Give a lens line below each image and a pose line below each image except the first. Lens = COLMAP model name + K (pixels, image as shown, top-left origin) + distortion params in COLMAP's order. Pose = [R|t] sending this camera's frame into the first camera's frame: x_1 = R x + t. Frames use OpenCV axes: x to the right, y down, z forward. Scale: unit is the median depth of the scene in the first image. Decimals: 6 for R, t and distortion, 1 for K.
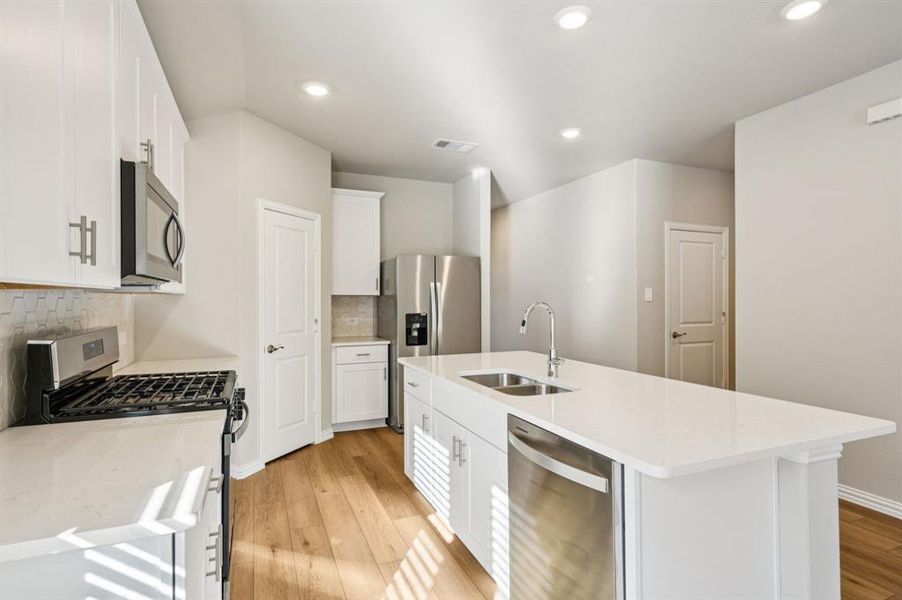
lens RADIAL K [[464.3, 0, 451.0], [0, 464.3, 300.0], [0, 0, 1]] dist [0.000514, 0.000215]
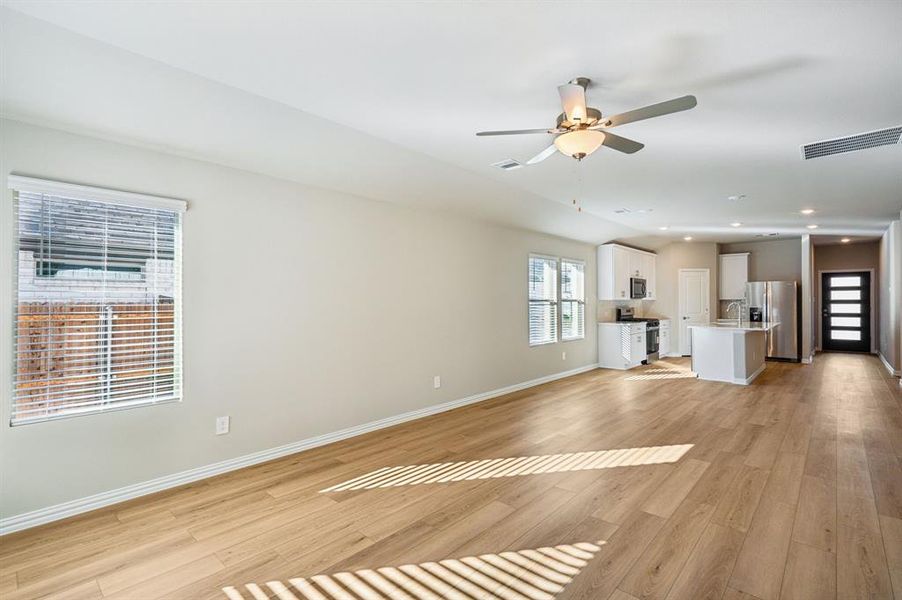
lens RADIAL K [[432.6, 0, 449.7], [0, 432.6, 303.5], [0, 0, 1]] dist [0.013194, -0.000096]
pose [[0.429579, 0.001380, -0.903028, 1.326416], [0.000818, 0.999998, 0.001917, 0.004147], [0.903029, -0.001562, 0.429577, -1.393902]]
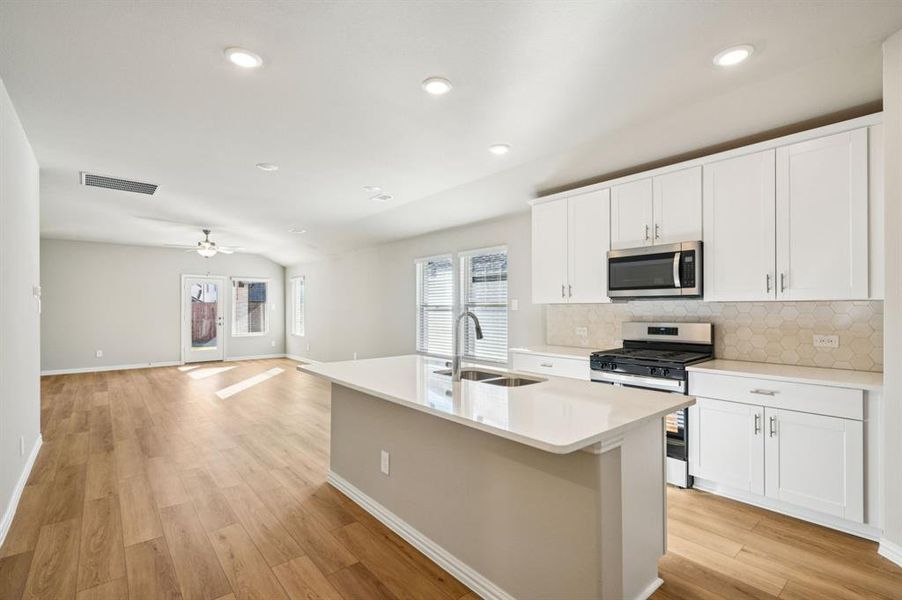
lens RADIAL K [[413.0, 0, 446.8], [0, 413.0, 304.5], [0, 0, 1]] dist [-0.002064, -0.000064]
pose [[-0.955401, 0.002912, -0.295297, 0.318322], [0.003652, 0.999991, -0.001954, -0.005227], [0.295289, -0.002946, -0.955404, 1.162427]]
